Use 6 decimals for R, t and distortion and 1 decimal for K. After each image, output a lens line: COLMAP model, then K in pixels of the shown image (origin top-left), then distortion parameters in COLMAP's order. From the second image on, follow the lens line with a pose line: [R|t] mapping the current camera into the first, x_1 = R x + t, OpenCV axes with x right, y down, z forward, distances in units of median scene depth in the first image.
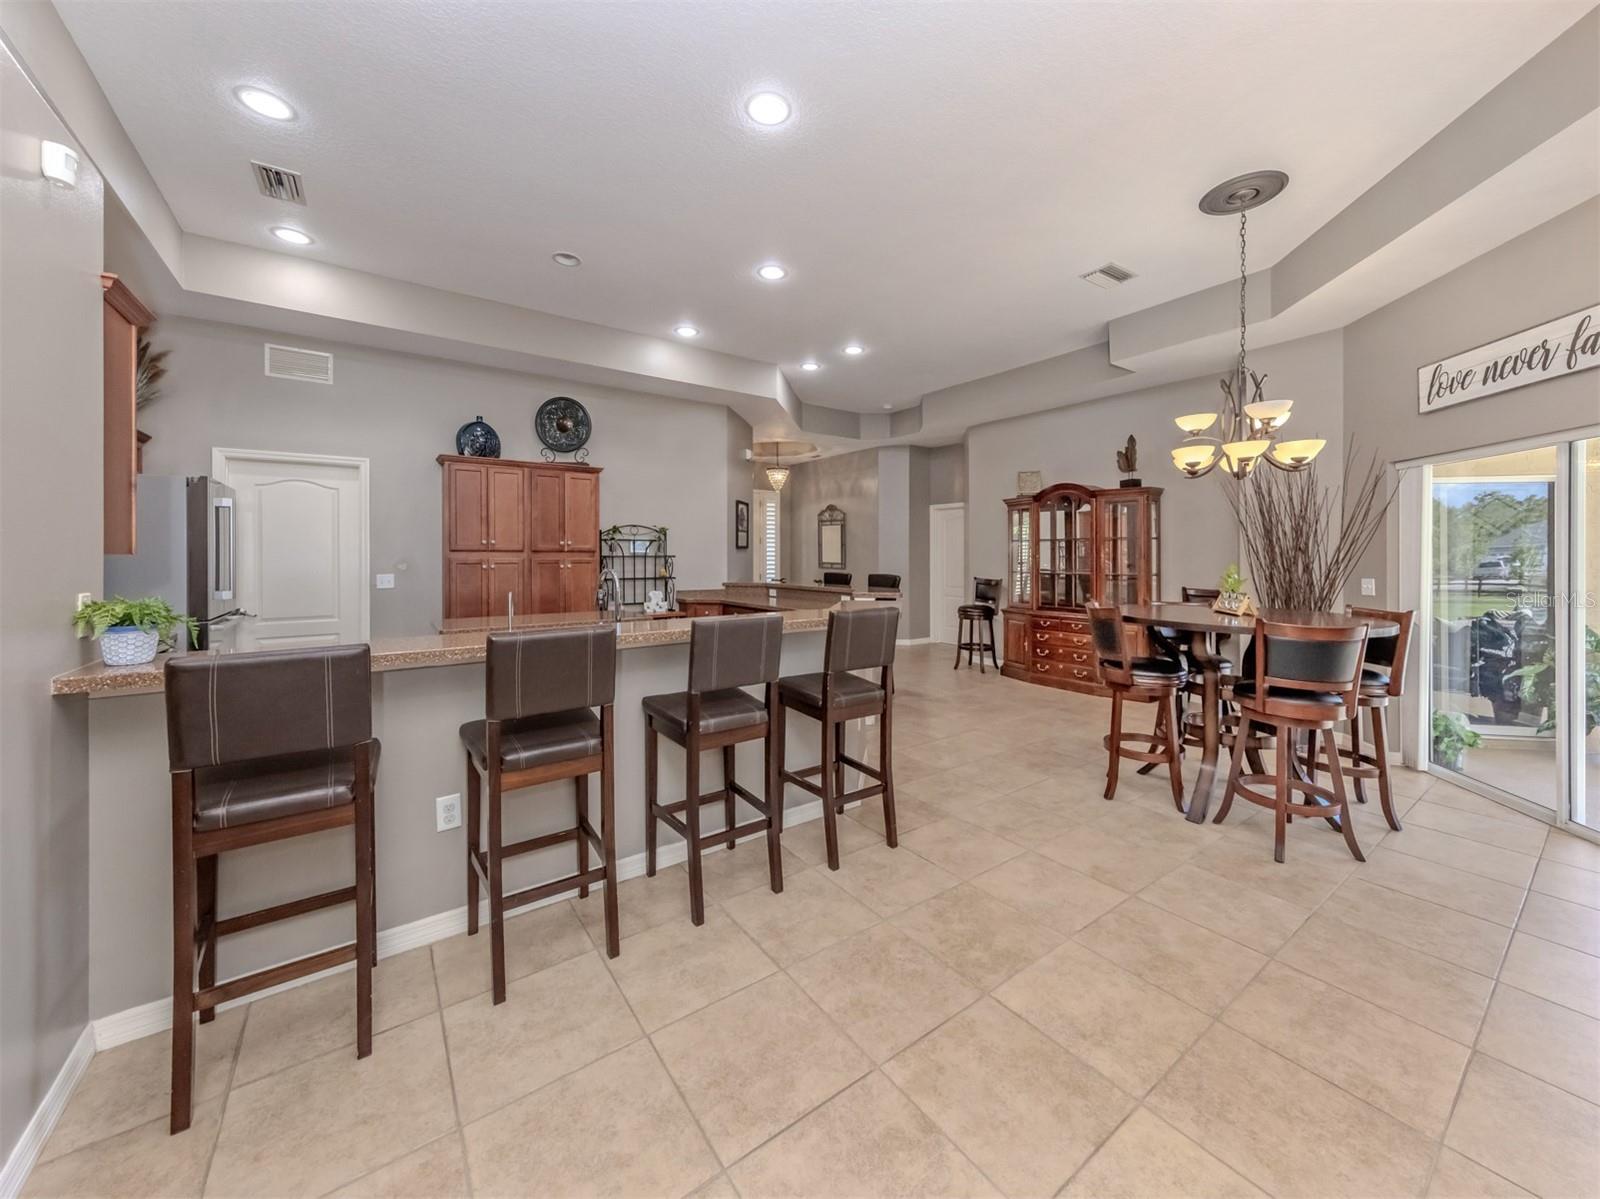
lens RADIAL K [[593.5, 0, 794.6], [0, 593.5, 557.2], [0, 0, 1]] dist [0.001173, -0.000382]
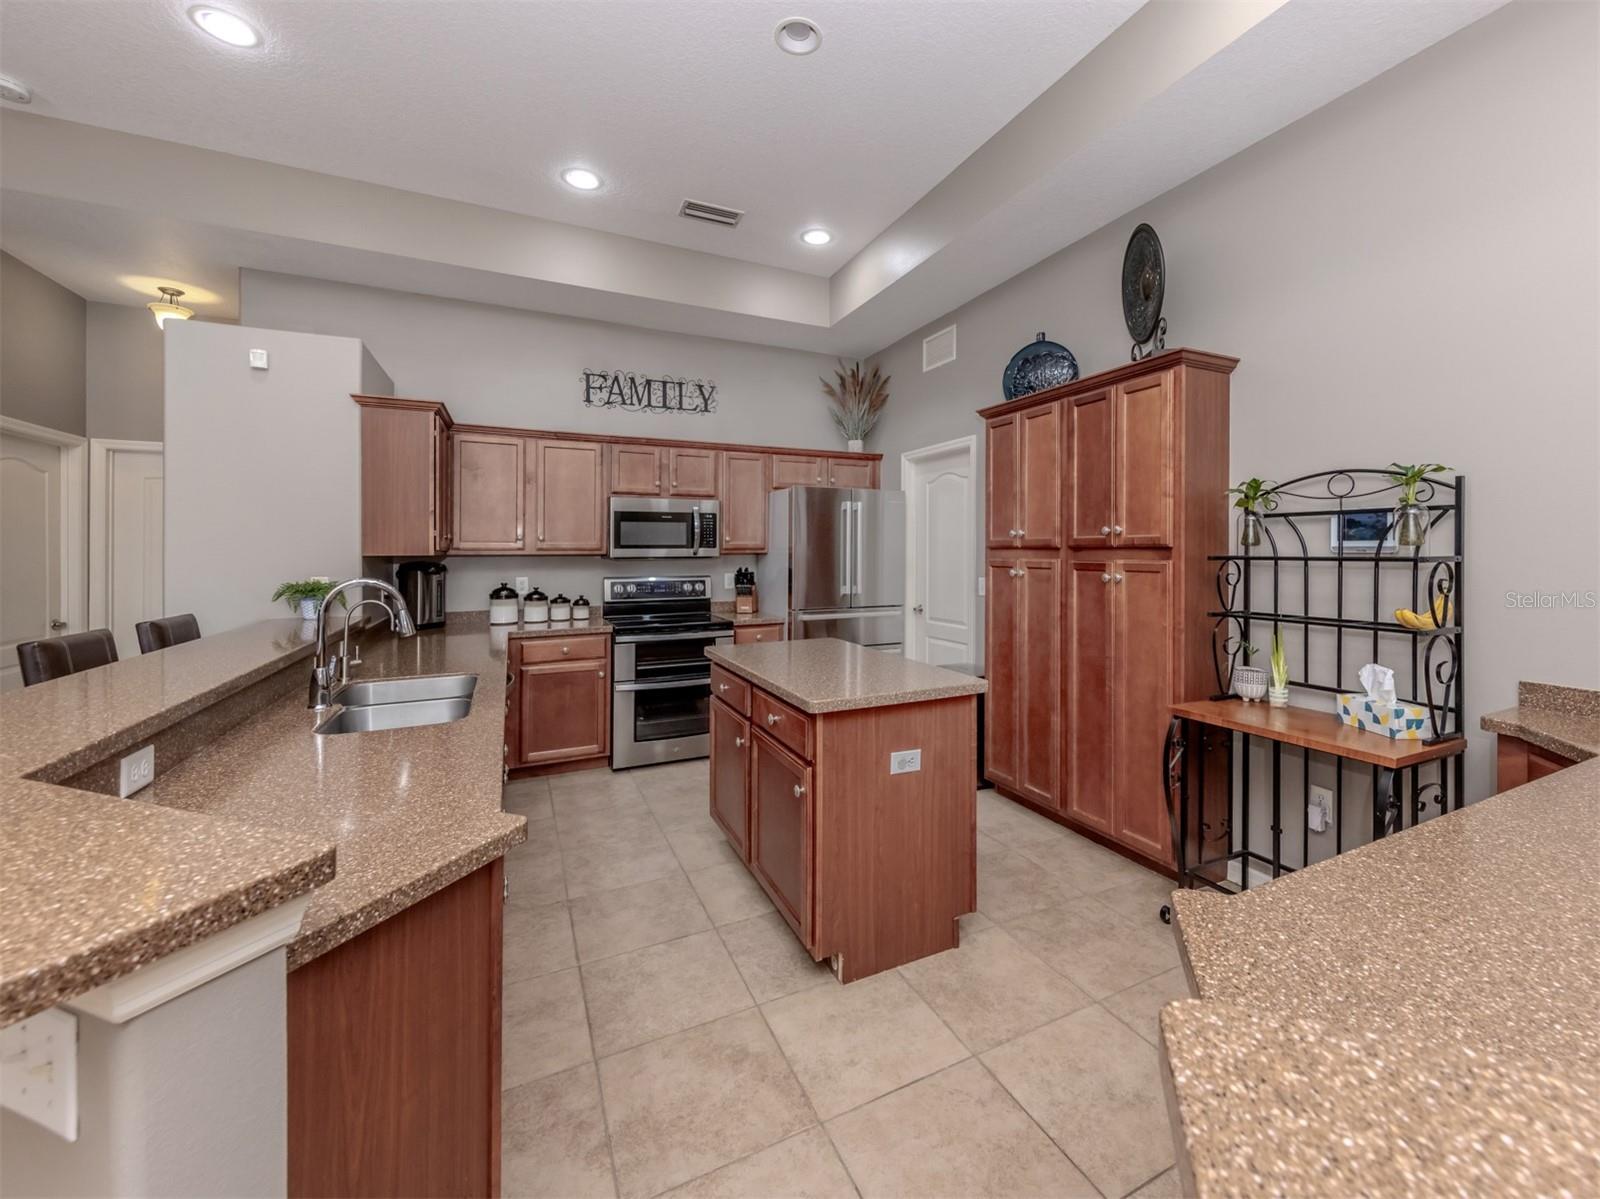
lens RADIAL K [[663.5, 0, 837.7], [0, 663.5, 553.5], [0, 0, 1]] dist [0.000063, 0.000123]
pose [[-0.148605, 0.001256, -0.988896, 0.179105], [-0.001408, 0.999998, 0.001482, -0.004753], [0.988896, 0.001612, -0.148603, 0.825127]]
